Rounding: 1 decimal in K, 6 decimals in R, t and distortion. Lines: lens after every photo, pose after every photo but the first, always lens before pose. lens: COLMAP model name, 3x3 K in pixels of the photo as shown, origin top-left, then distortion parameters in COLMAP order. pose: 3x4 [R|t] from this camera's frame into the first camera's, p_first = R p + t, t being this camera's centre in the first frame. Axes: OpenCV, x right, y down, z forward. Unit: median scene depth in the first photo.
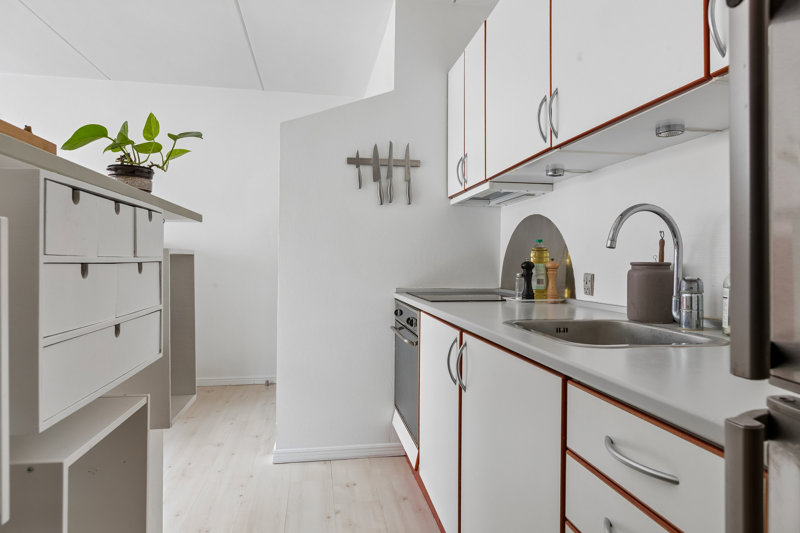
lens RADIAL K [[483.3, 0, 404.5], [0, 483.3, 261.0], [0, 0, 1]] dist [-0.008157, -0.002525]
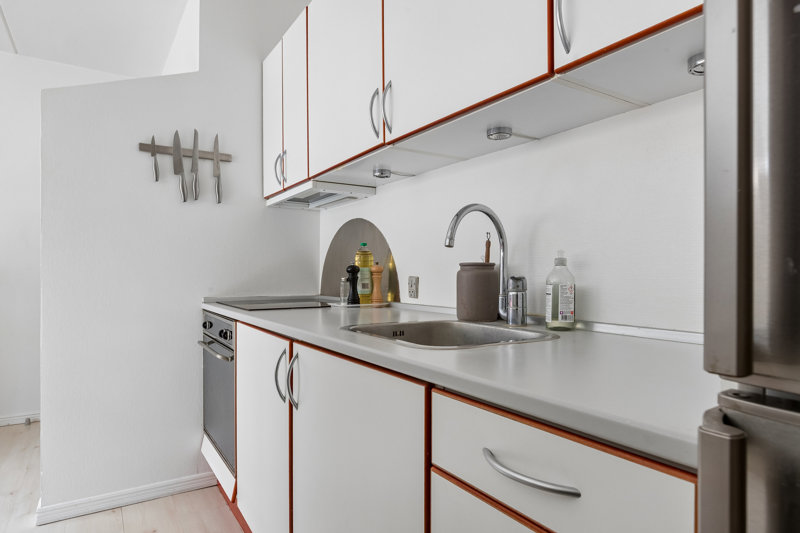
lens RADIAL K [[468.9, 0, 399.2], [0, 468.9, 276.9], [0, 0, 1]] dist [-0.000389, -0.001219]
pose [[0.924215, -0.010026, 0.381742, -0.018392], [0.005891, 0.999911, 0.011998, 0.013123], [-0.381828, -0.008839, 0.924191, 0.094421]]
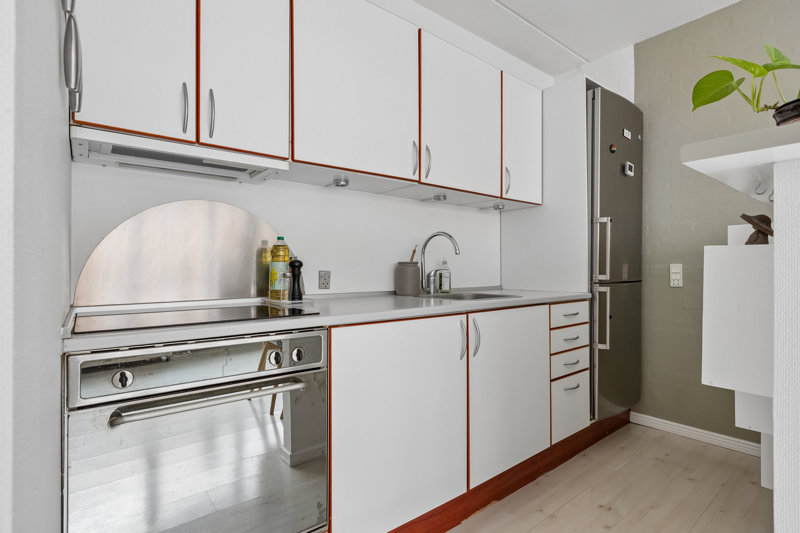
lens RADIAL K [[397.2, 0, 402.5], [0, 397.2, 266.9], [0, 0, 1]] dist [-0.002073, 0.000981]
pose [[-0.475133, -0.004750, 0.879901, -0.522399], [-0.002786, 0.999989, 0.003893, 0.010412], [-0.879910, -0.000602, -0.475140, 1.173186]]
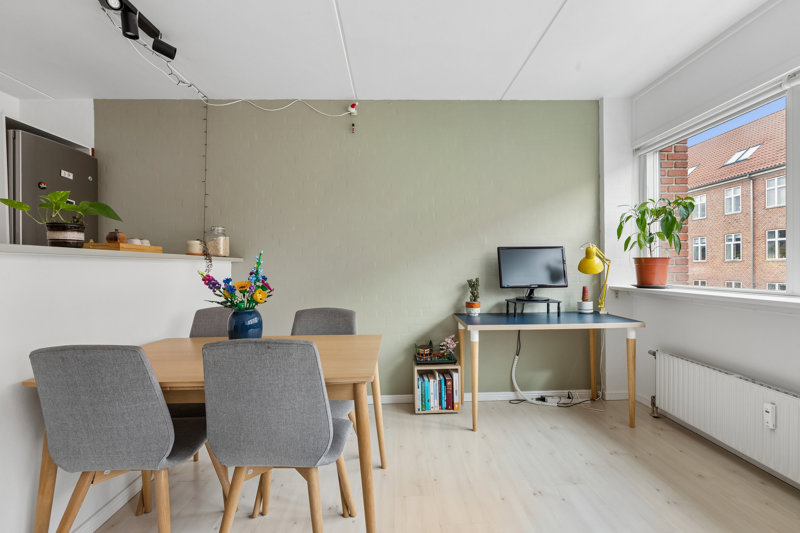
lens RADIAL K [[358.6, 0, 405.1], [0, 358.6, 270.9], [0, 0, 1]] dist [0.001480, -0.000240]
pose [[-0.988428, 0.001500, 0.151683, -1.155905], [0.002763, 0.999963, 0.008113, -0.044070], [-0.151665, 0.008438, -0.988396, 1.110596]]
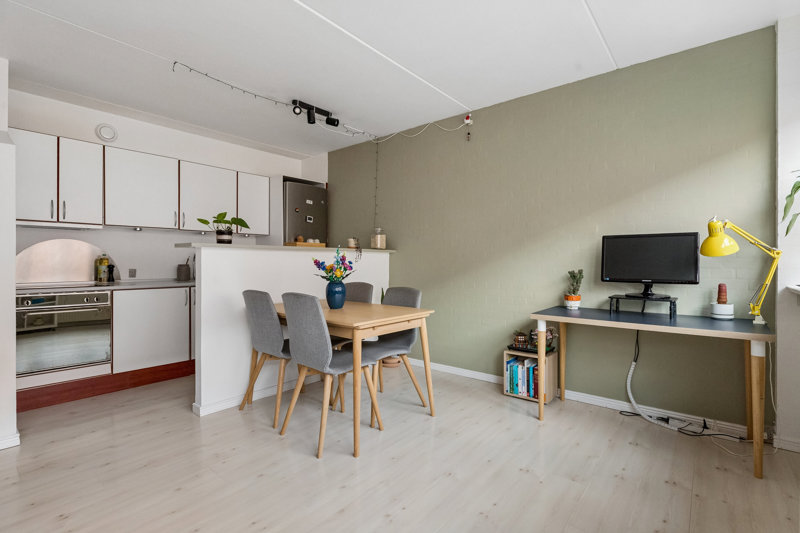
lens RADIAL K [[376.9, 0, 401.8], [0, 376.9, 263.9], [0, 0, 1]] dist [-0.004262, -0.000977]
pose [[-0.639422, -0.015001, 0.768710, -1.871990], [-0.009903, 0.999887, 0.011275, -0.034293], [-0.768792, -0.000403, -0.639499, 1.064281]]
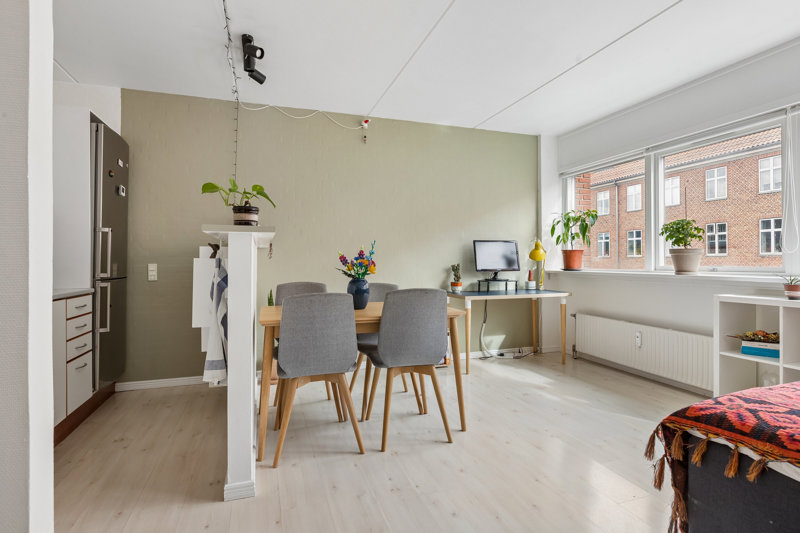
lens RADIAL K [[415.7, 0, 409.3], [0, 415.7, 258.7], [0, 0, 1]] dist [-0.004244, 0.002563]
pose [[-0.987878, -0.007124, -0.155071, -0.641274], [-0.005701, 0.999938, -0.009617, -0.006848], [0.155130, -0.008616, -0.987856, 1.735389]]
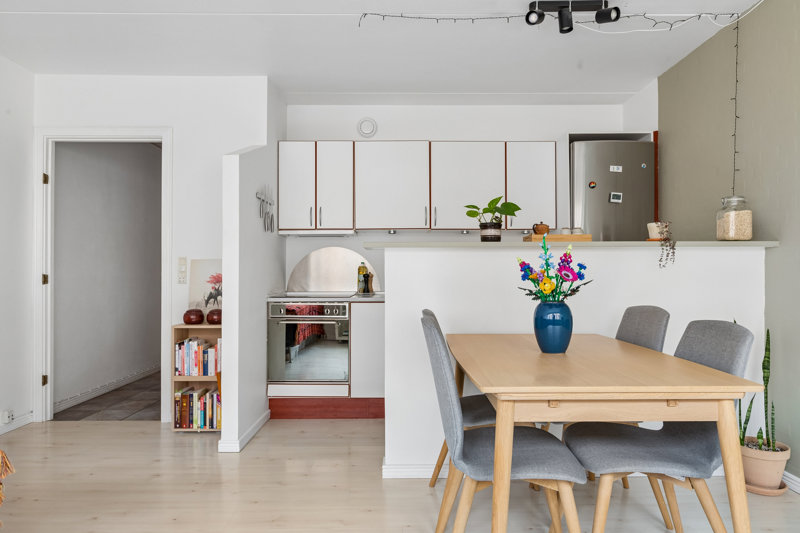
lens RADIAL K [[502.6, 0, 398.9], [0, 502.6, 266.5], [0, 0, 1]] dist [-0.001628, 0.000927]
pose [[0.182774, 0.004537, 0.983144, -1.688903], [0.001987, 0.999986, -0.004984, -0.017296], [-0.983153, 0.002864, 0.182762, 0.497181]]
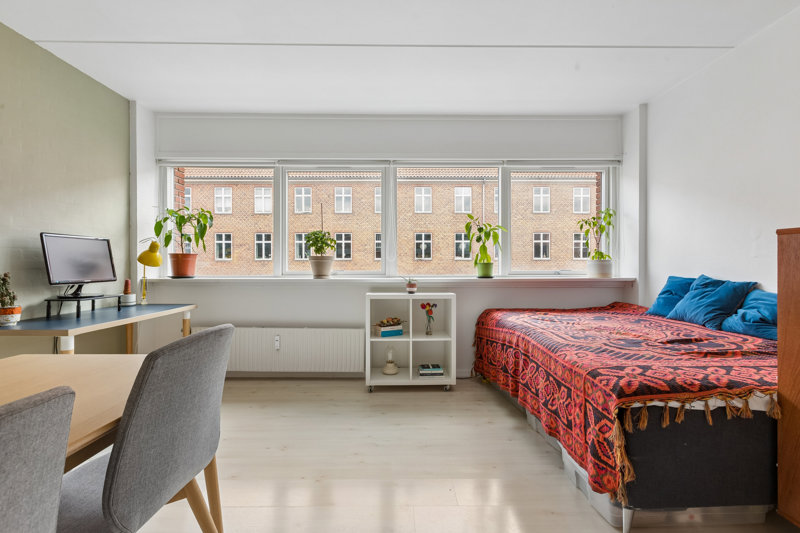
lens RADIAL K [[358.6, 0, 397.5], [0, 358.6, 263.5], [0, 0, 1]] dist [0.001480, -0.000240]
pose [[-0.180620, -0.007323, -0.983526, -0.420611], [0.002259, 0.999967, -0.007860, -0.020335], [0.983550, -0.003642, -0.180597, 0.930493]]
